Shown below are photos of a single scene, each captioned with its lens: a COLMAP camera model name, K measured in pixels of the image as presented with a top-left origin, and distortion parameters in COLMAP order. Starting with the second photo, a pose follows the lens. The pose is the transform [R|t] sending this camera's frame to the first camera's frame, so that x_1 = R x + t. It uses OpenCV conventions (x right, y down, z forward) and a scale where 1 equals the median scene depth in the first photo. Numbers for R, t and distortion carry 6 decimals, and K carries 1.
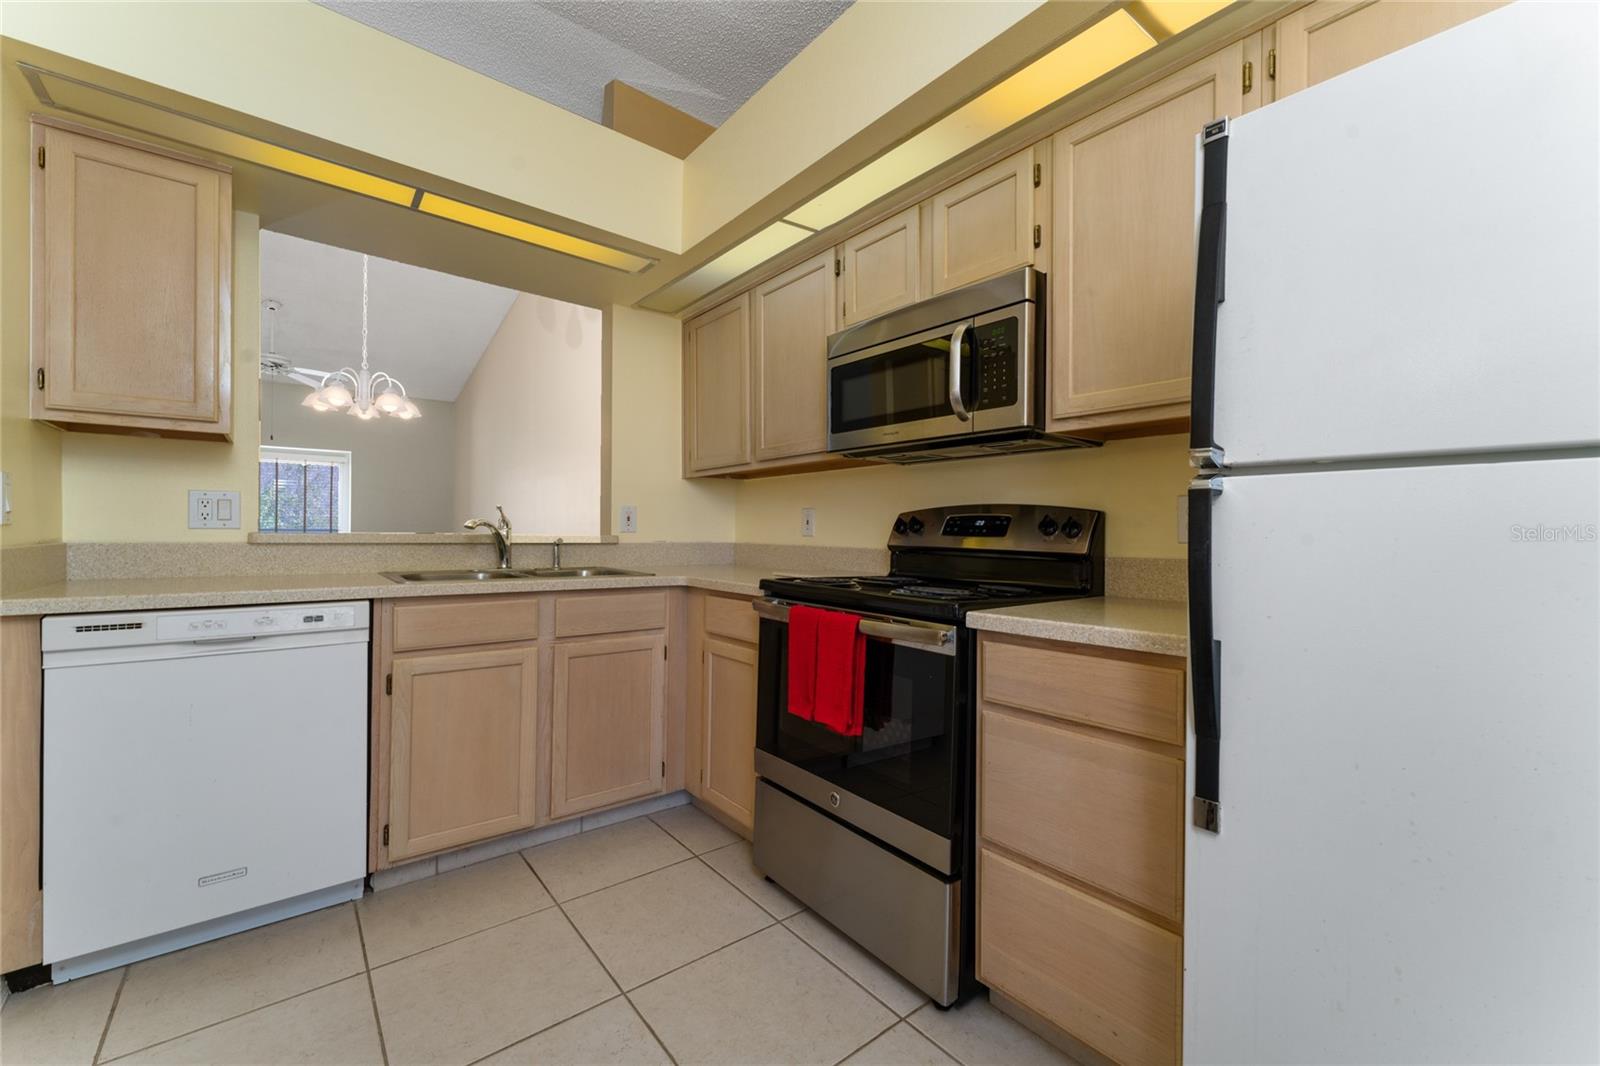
lens RADIAL K [[646.9, 0, 792.3], [0, 646.9, 527.8], [0, 0, 1]] dist [0.000678, -0.000725]
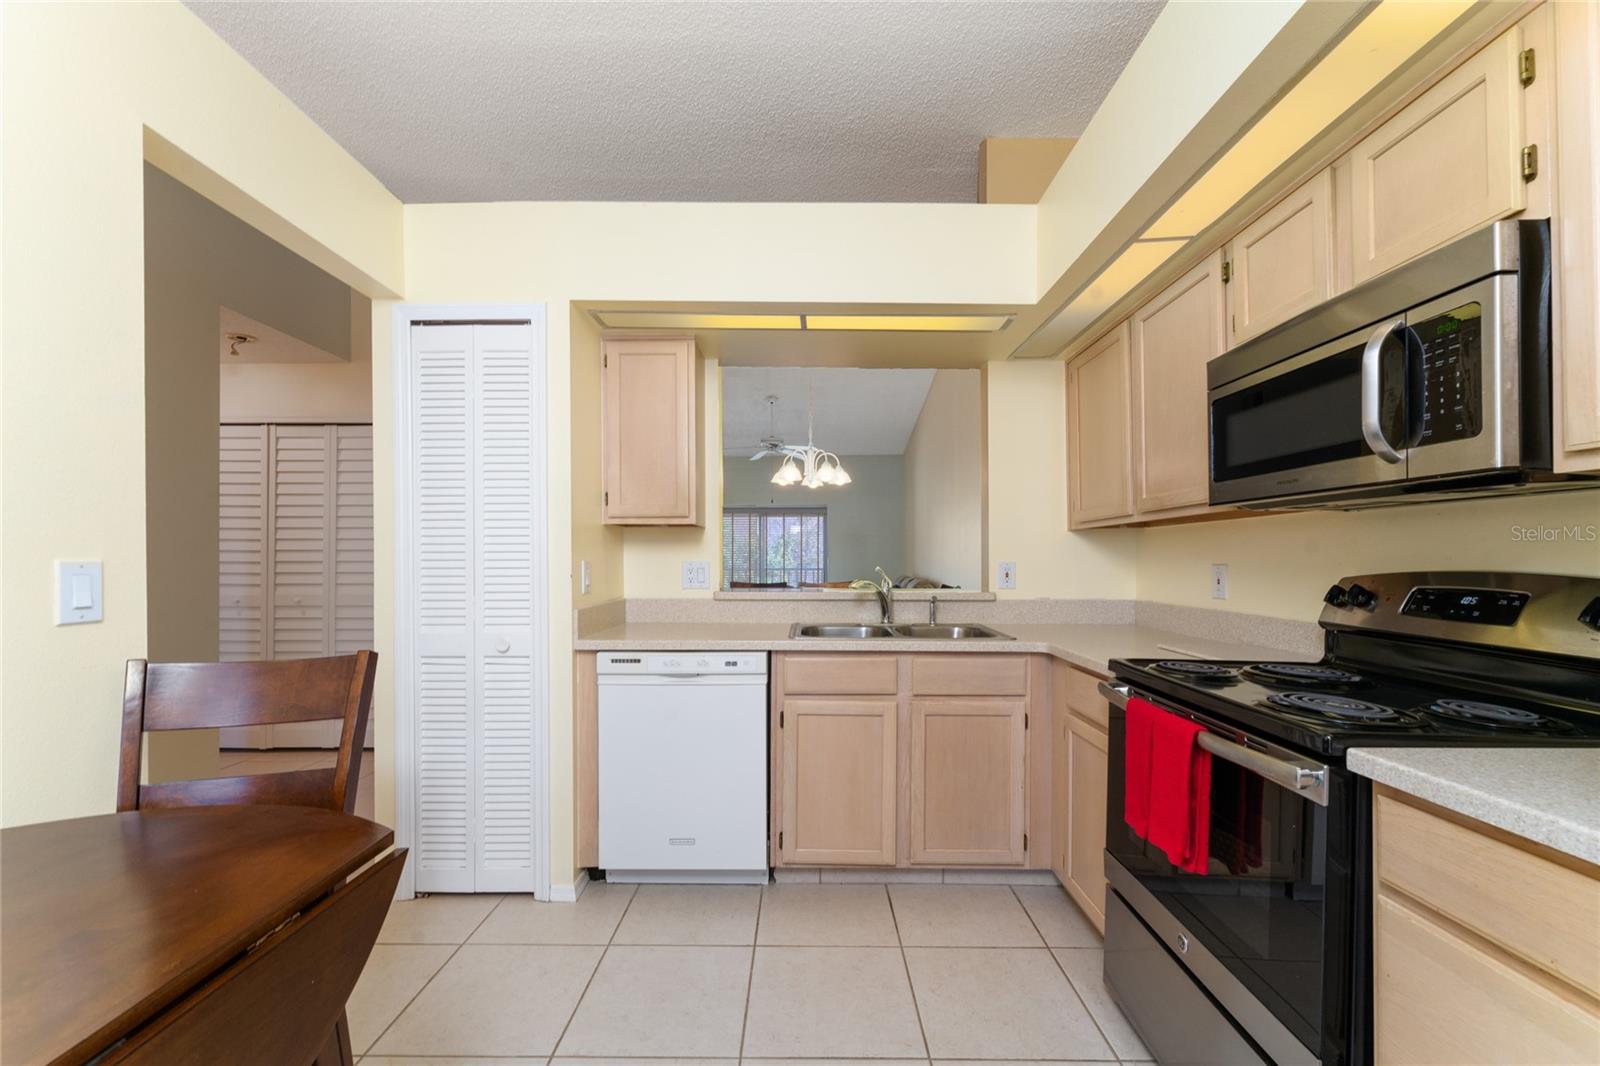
lens RADIAL K [[646.9, 0, 792.5], [0, 646.9, 554.2], [0, 0, 1]] dist [0.000678, -0.000725]
pose [[0.773126, -0.017941, -0.633998, 0.181354], [0.014480, 0.999839, -0.010636, -0.060684], [0.634087, -0.000958, 0.773261, 0.045193]]
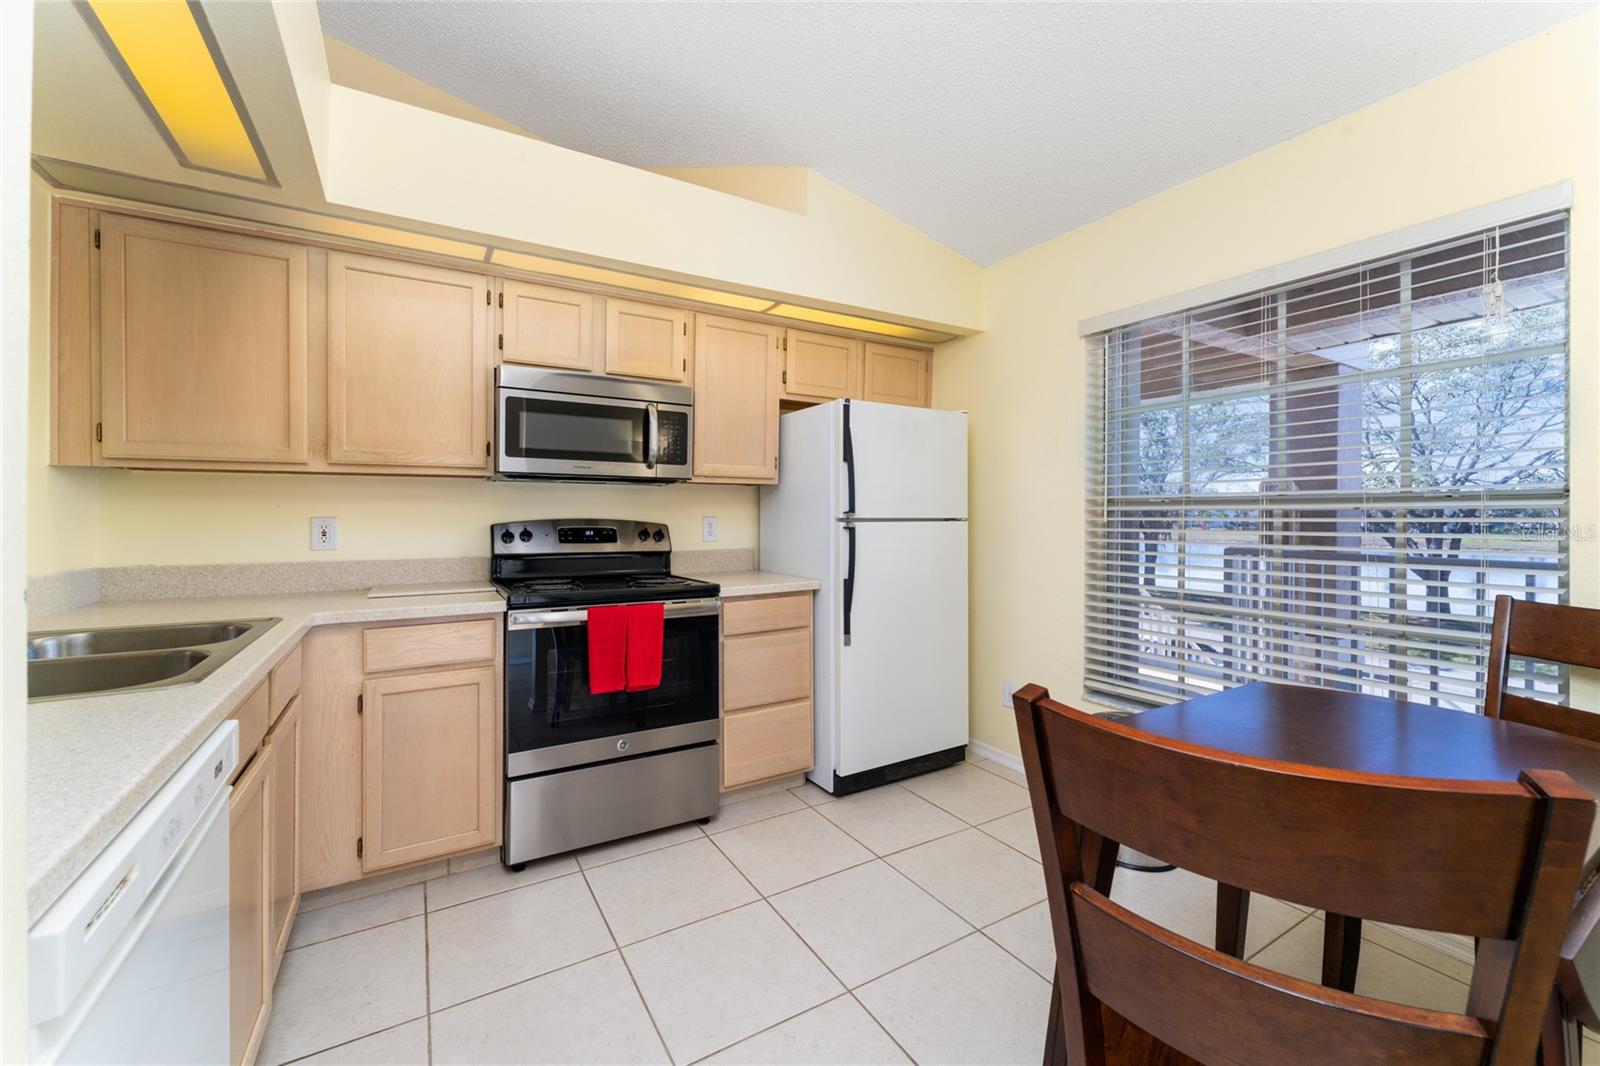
lens RADIAL K [[646.9, 0, 794.9], [0, 646.9, 513.4], [0, 0, 1]] dist [0.000678, -0.000725]
pose [[0.135930, -0.011010, 0.990657, -1.049310], [-0.006262, 0.999909, 0.011972, -0.070916], [-0.990699, -0.007831, 0.135848, 0.397331]]
